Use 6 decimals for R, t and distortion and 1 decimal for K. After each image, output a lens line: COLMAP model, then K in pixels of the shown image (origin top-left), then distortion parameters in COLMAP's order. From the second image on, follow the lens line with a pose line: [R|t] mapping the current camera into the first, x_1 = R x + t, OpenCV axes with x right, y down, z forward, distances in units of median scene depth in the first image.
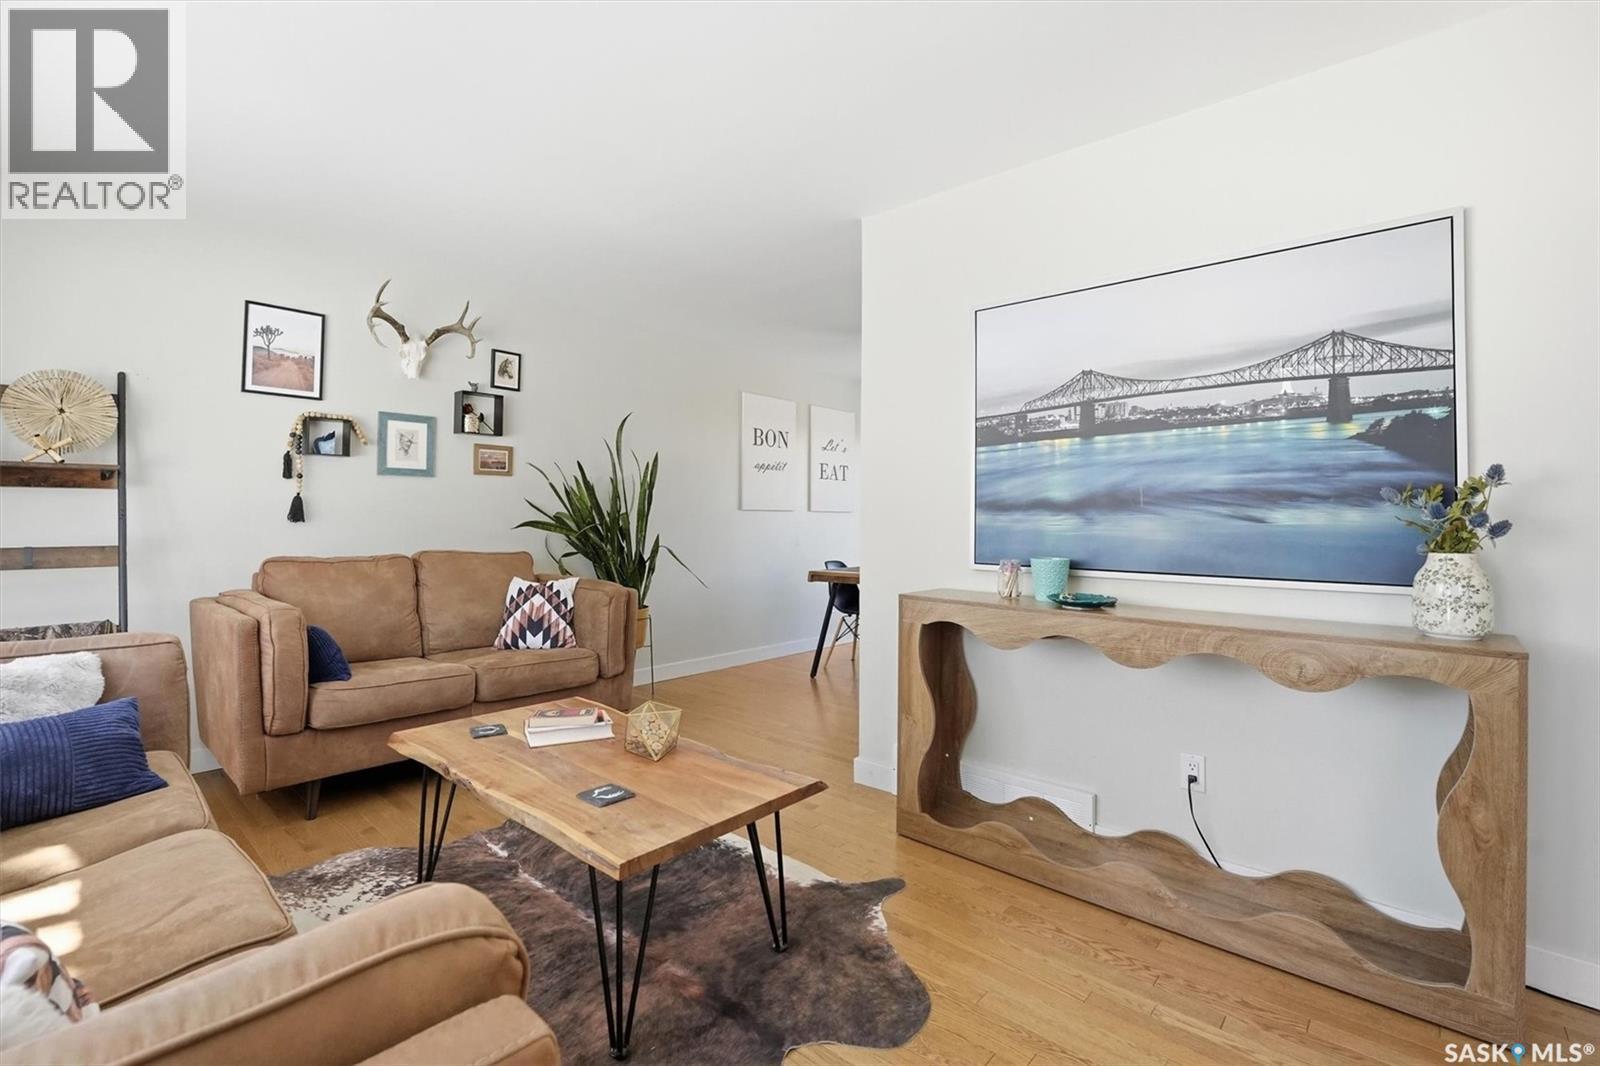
lens RADIAL K [[705.6, 0, 798.5], [0, 705.6, 501.6], [0, 0, 1]] dist [-0.028175, -0.000006]
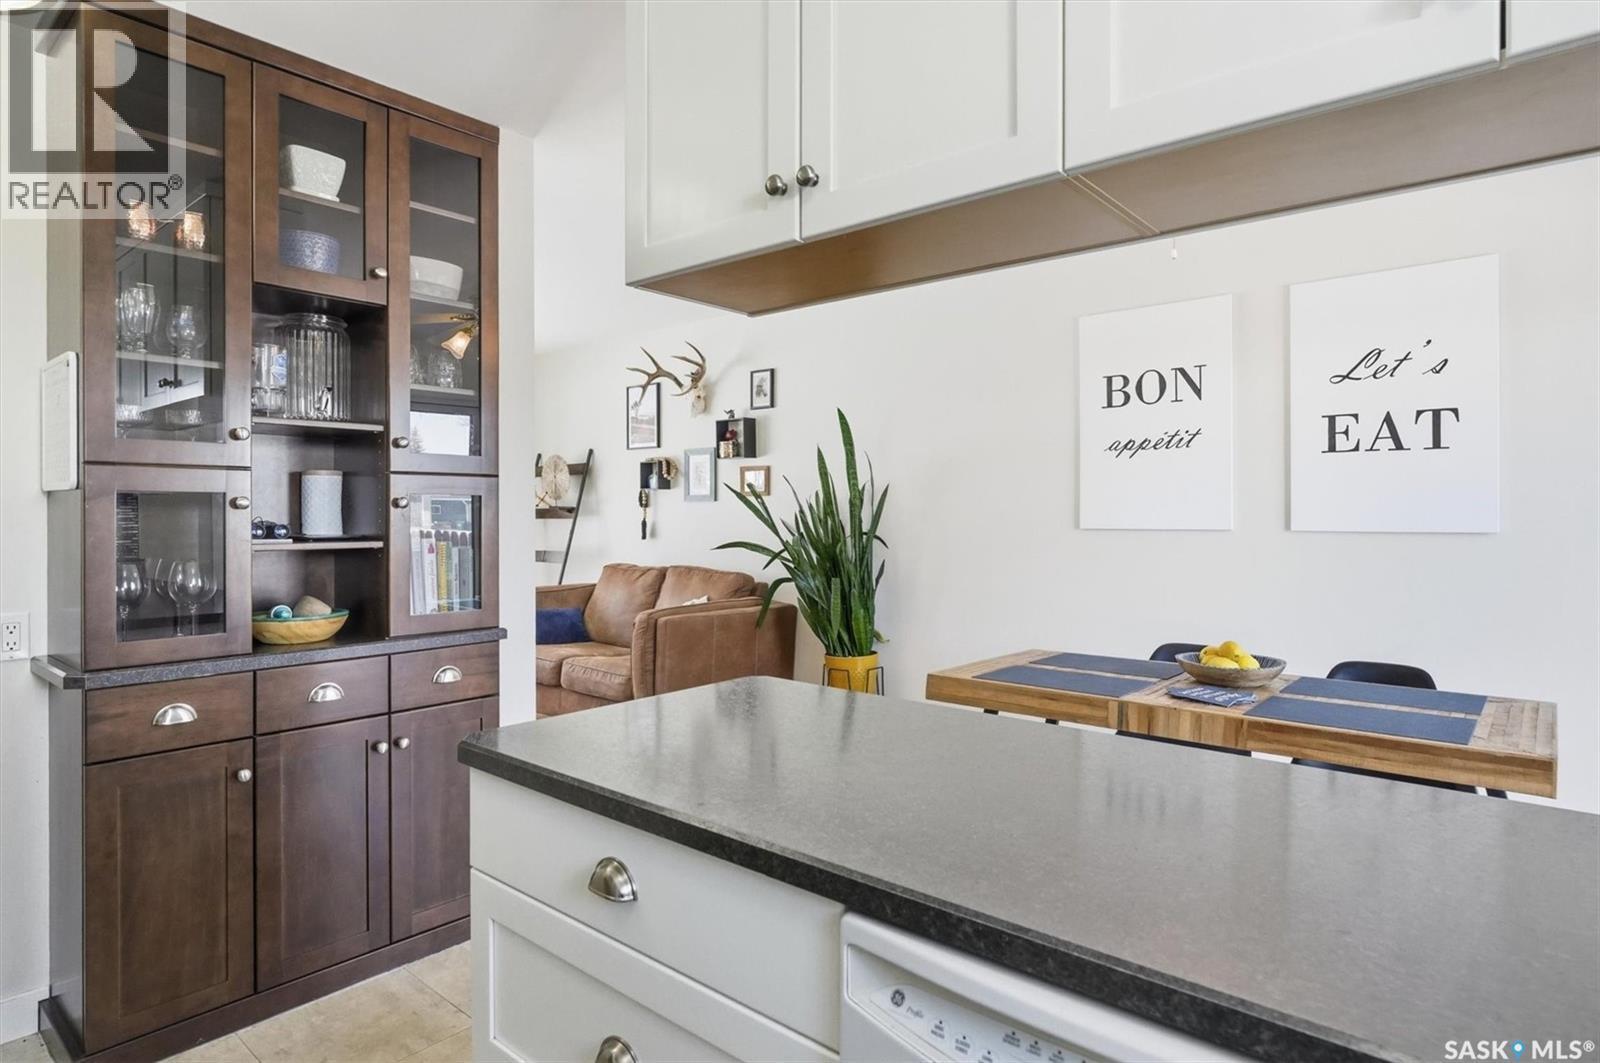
lens RADIAL K [[866.9, 0, 796.8], [0, 866.9, 512.1], [0, 0, 1]] dist [0.031415, -0.000052]
pose [[0.021918, -0.008336, -0.999725, 1.238872], [0.025248, 0.999651, -0.007782, -0.003914], [0.999441, -0.025070, 0.022120, 1.558393]]
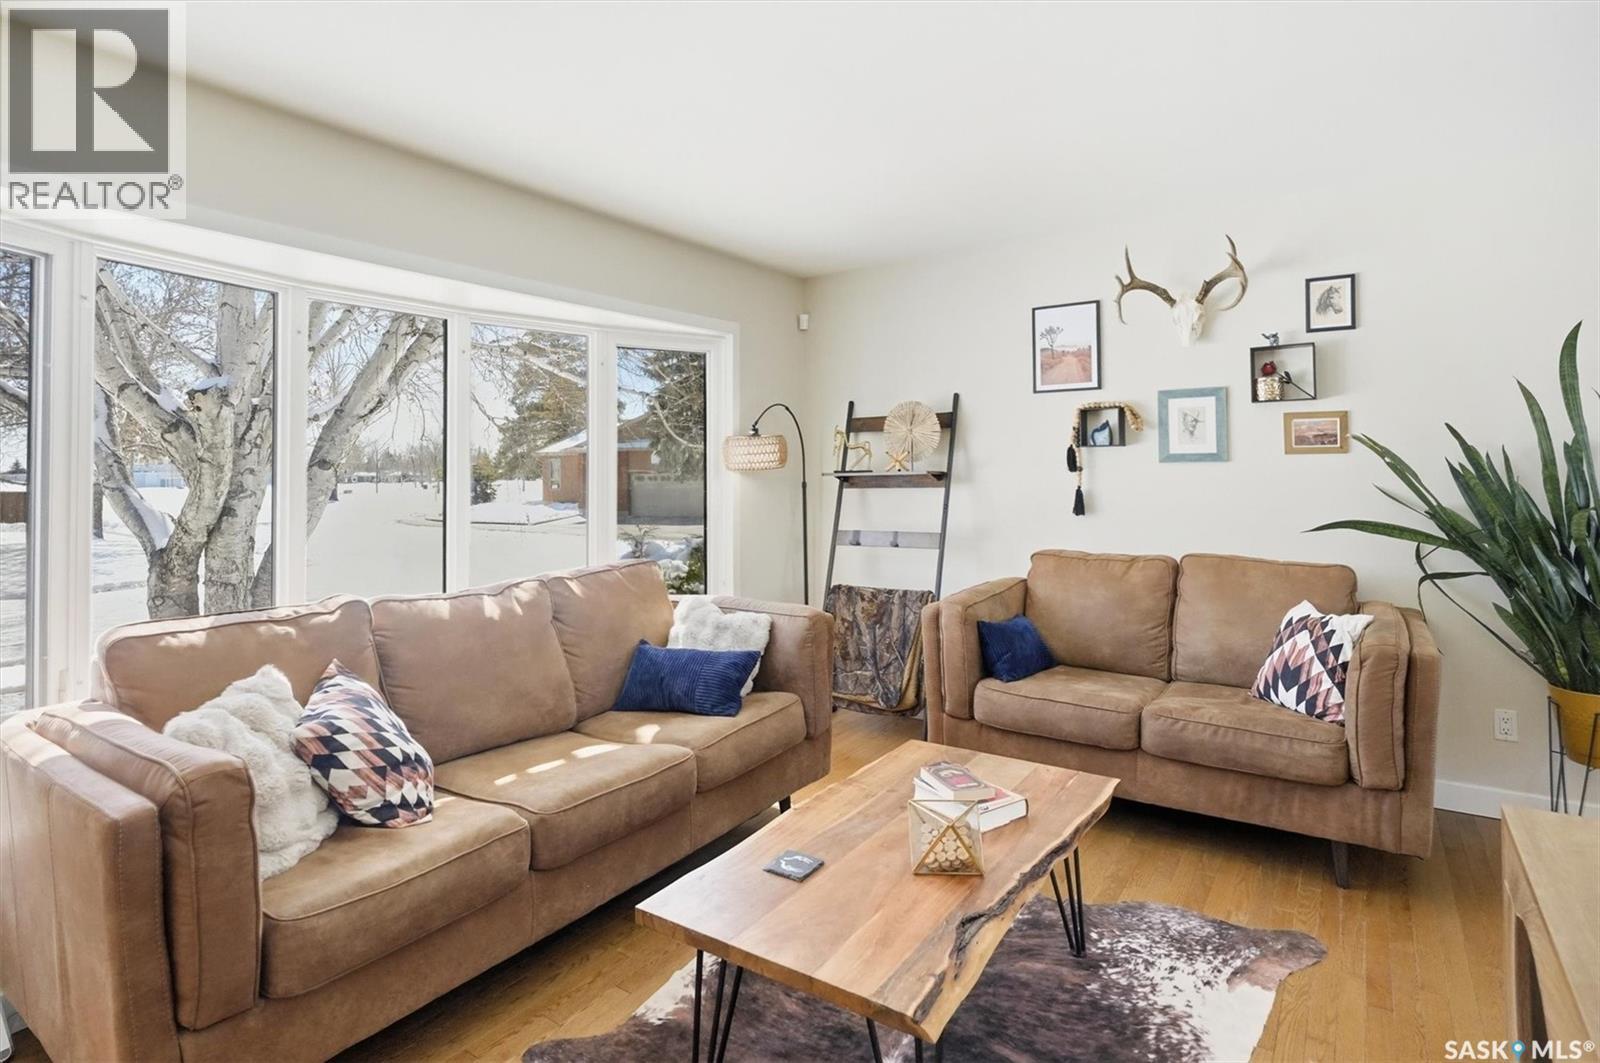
lens RADIAL K [[824.7, 0, 799.6], [0, 824.7, 454.3], [0, 0, 1]] dist [-0.010942, -0.000186]
pose [[0.130942, -0.029981, -0.990937, 0.495964], [0.036094, 0.999024, -0.025456, -0.052476], [0.990733, -0.032434, 0.131896, 0.551753]]
